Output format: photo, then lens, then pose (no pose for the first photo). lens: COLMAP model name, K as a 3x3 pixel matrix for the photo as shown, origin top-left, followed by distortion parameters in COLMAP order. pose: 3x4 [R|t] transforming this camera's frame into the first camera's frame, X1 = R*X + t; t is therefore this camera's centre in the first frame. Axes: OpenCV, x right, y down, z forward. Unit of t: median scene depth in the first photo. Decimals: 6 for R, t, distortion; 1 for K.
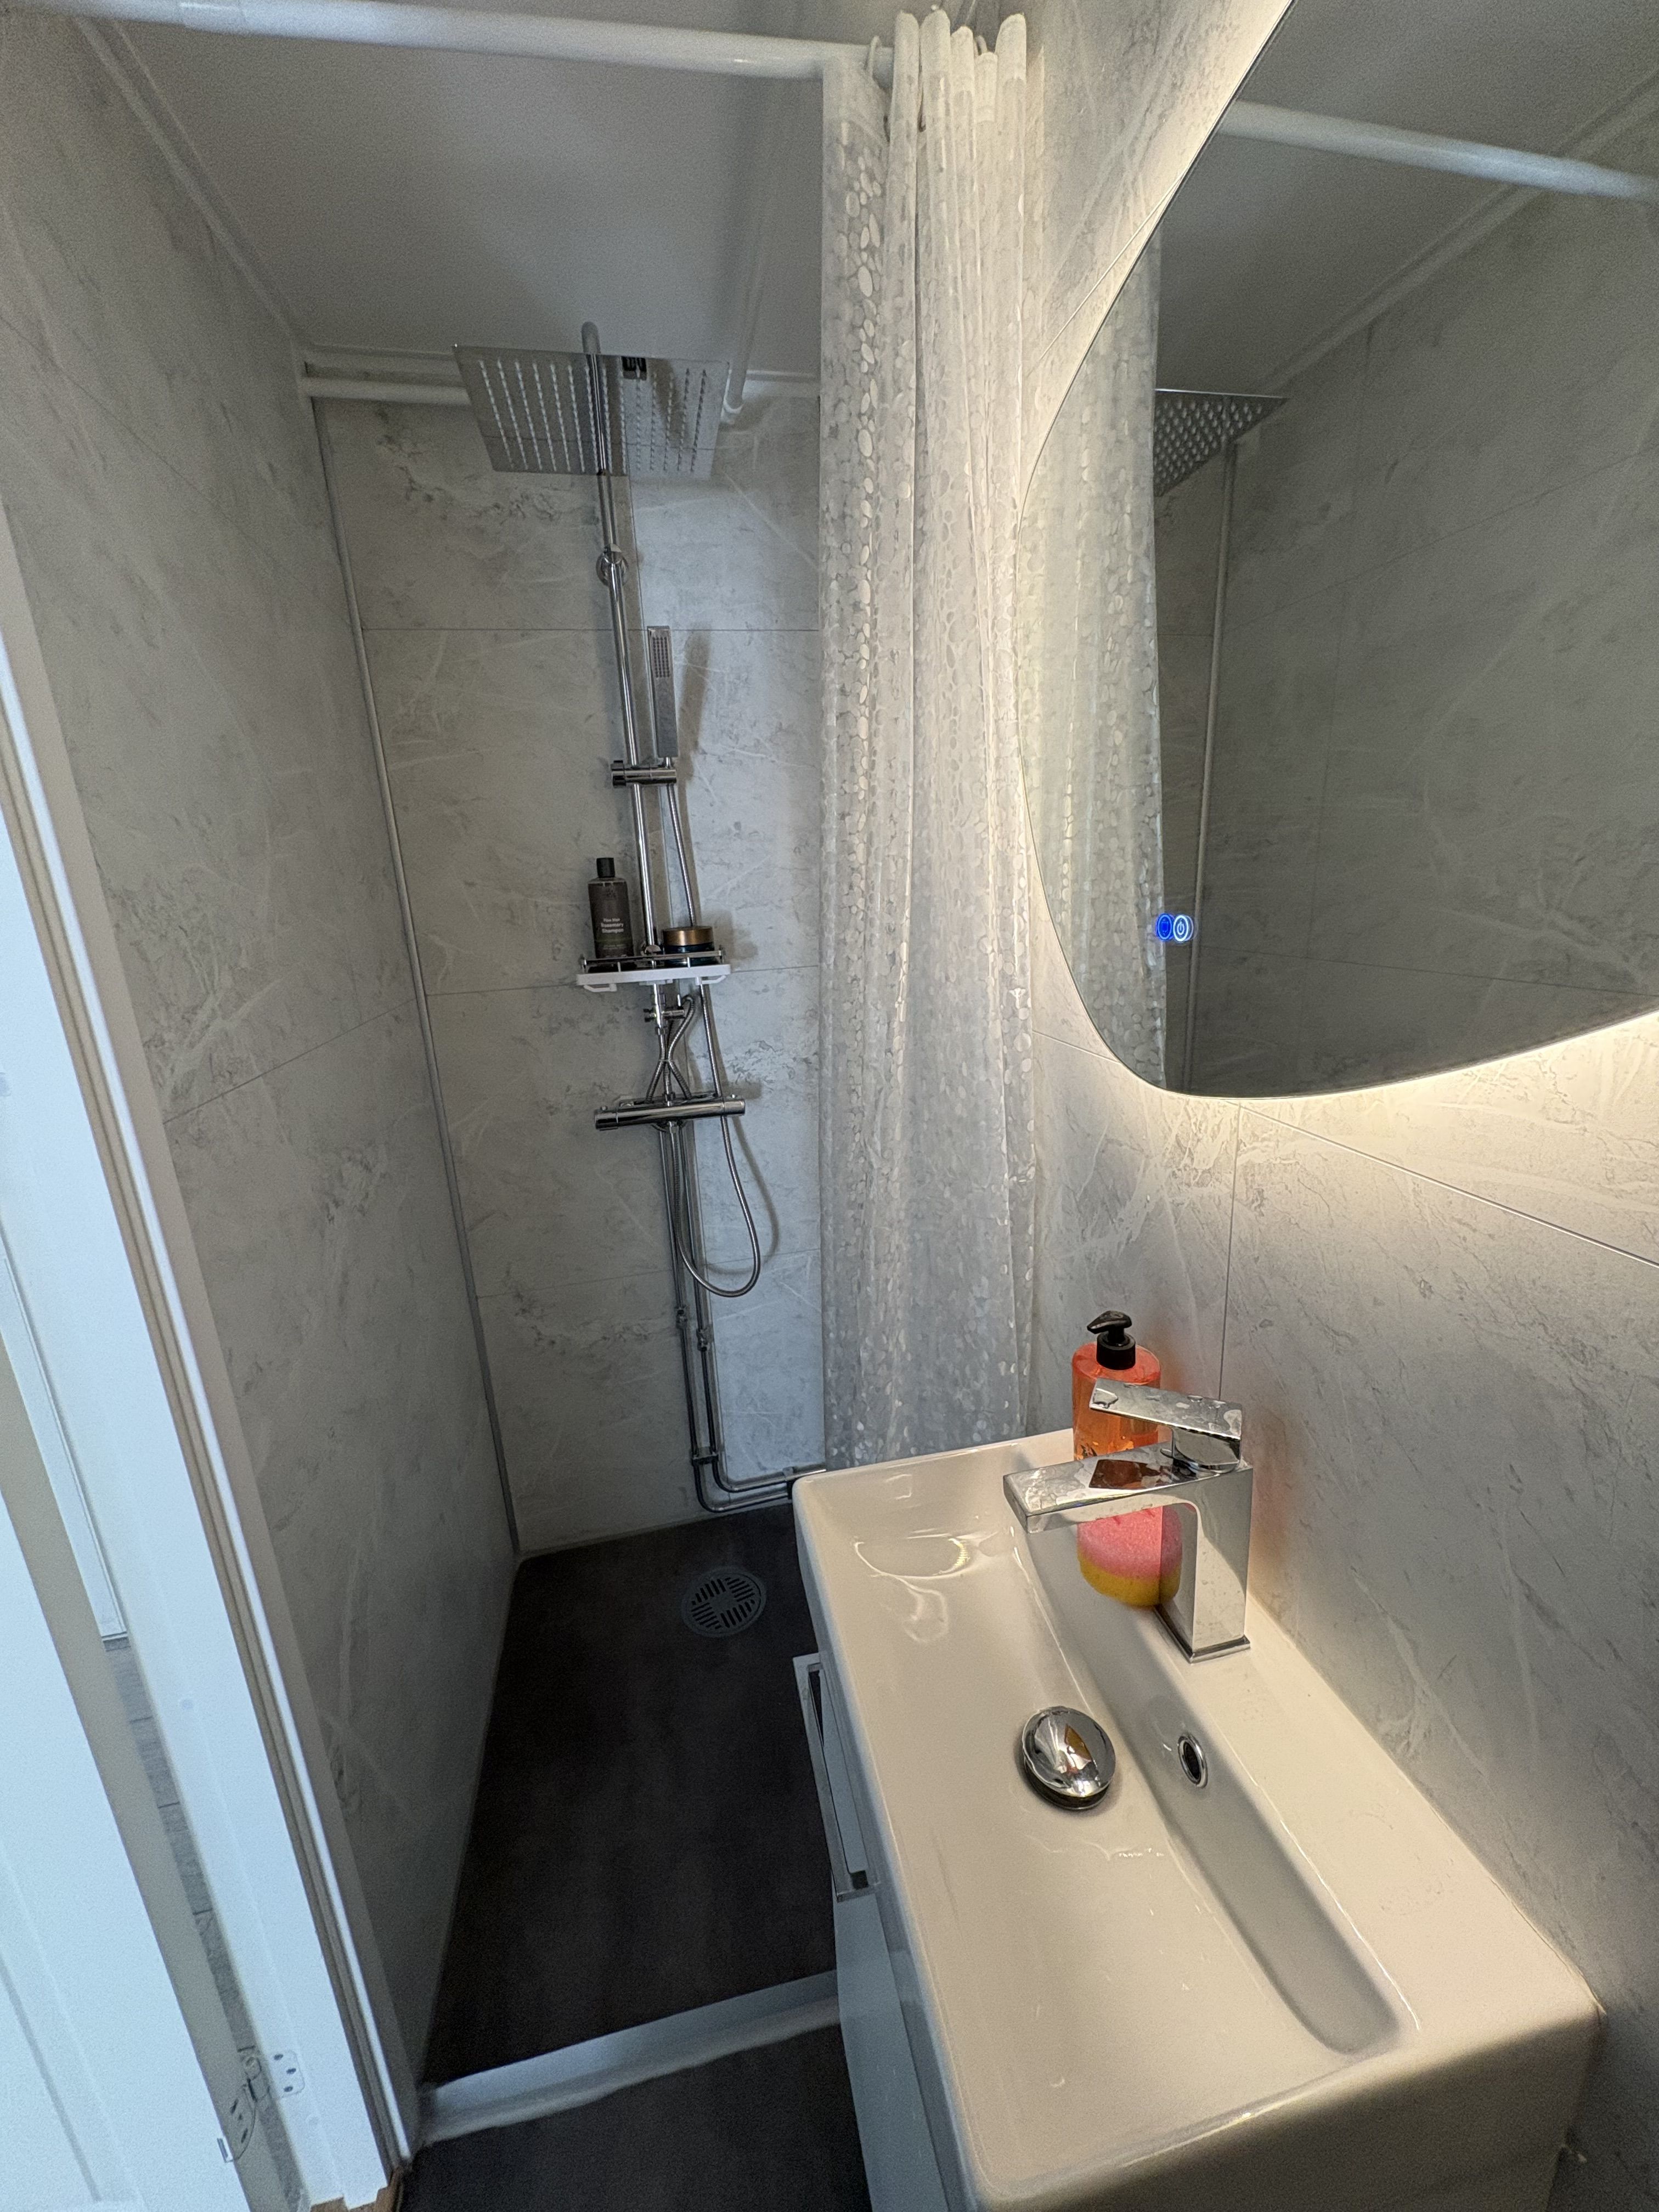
lens RADIAL K [[897.3, 0, 836.6], [0, 897.3, 1108.0], [0, 0, 1]] dist [0.000526, 0.000113]
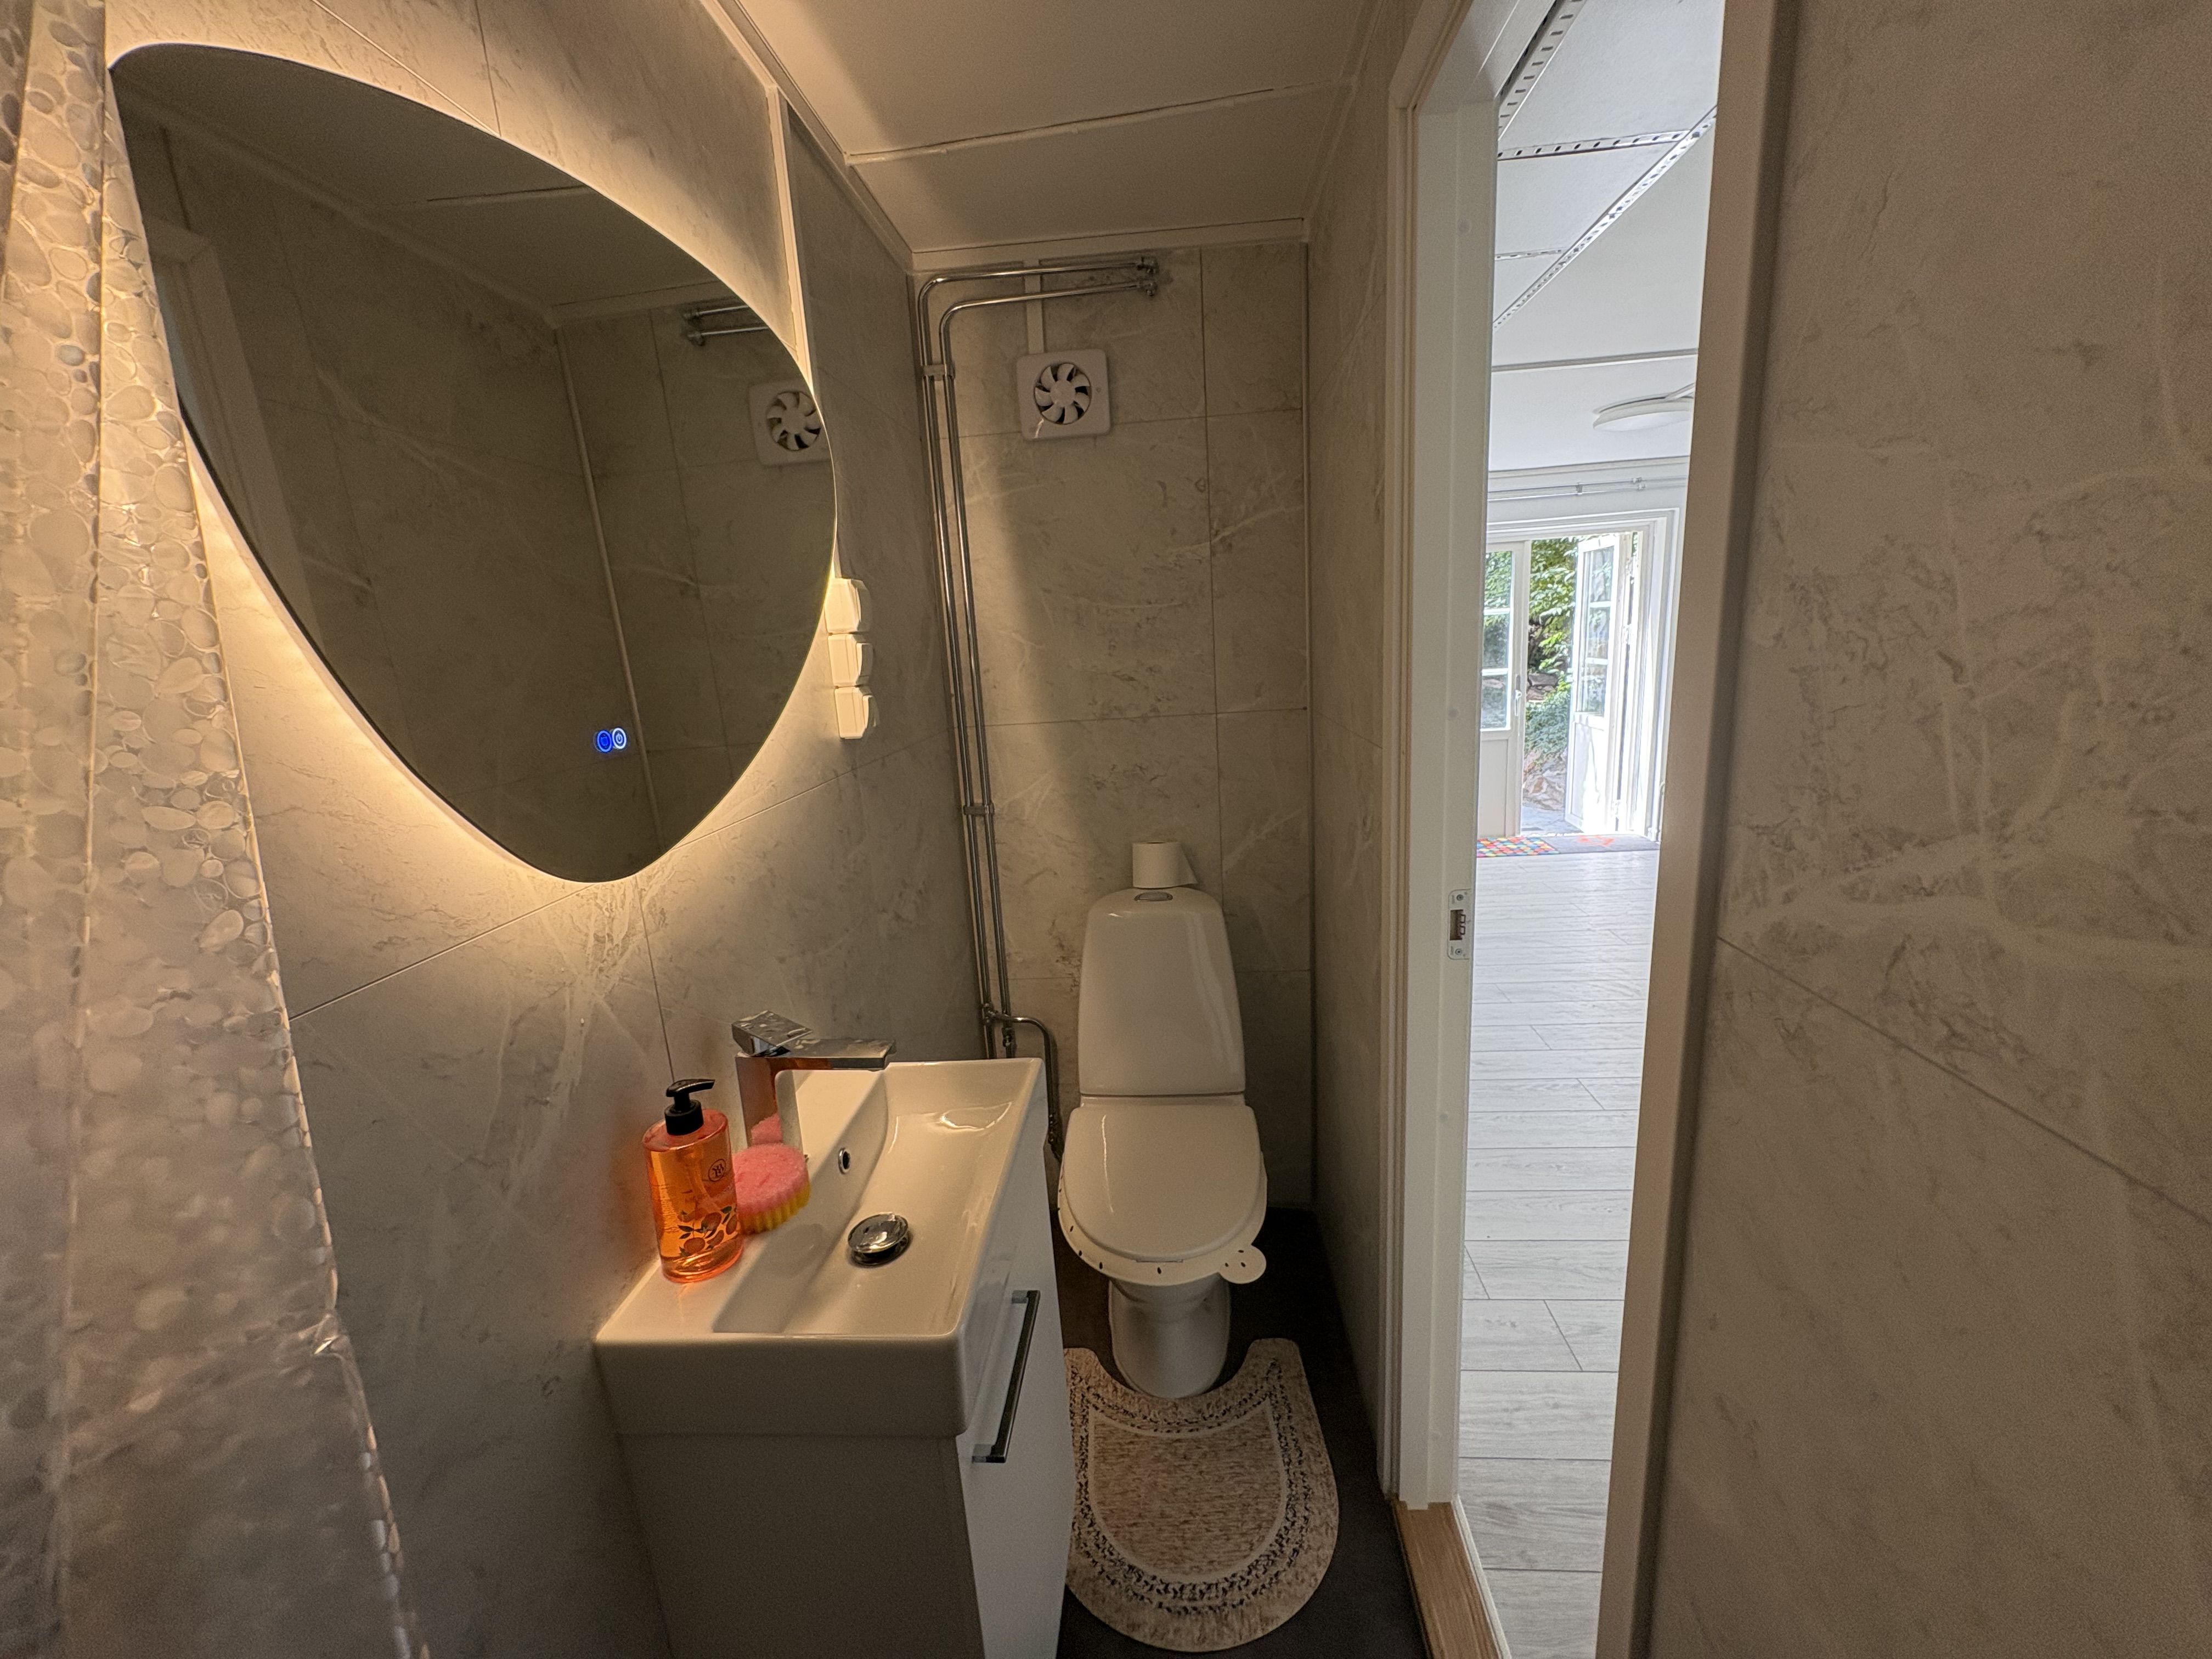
lens RADIAL K [[897.3, 0, 1106.0], [0, 897.3, 833.7], [0, 0, 1]] dist [0.000526, 0.000113]
pose [[-0.950312, 0.048957, 0.307426, -0.575701], [0.186054, 0.881090, 0.434816, -0.450350], [-0.249582, 0.470408, -0.846419, 1.756724]]
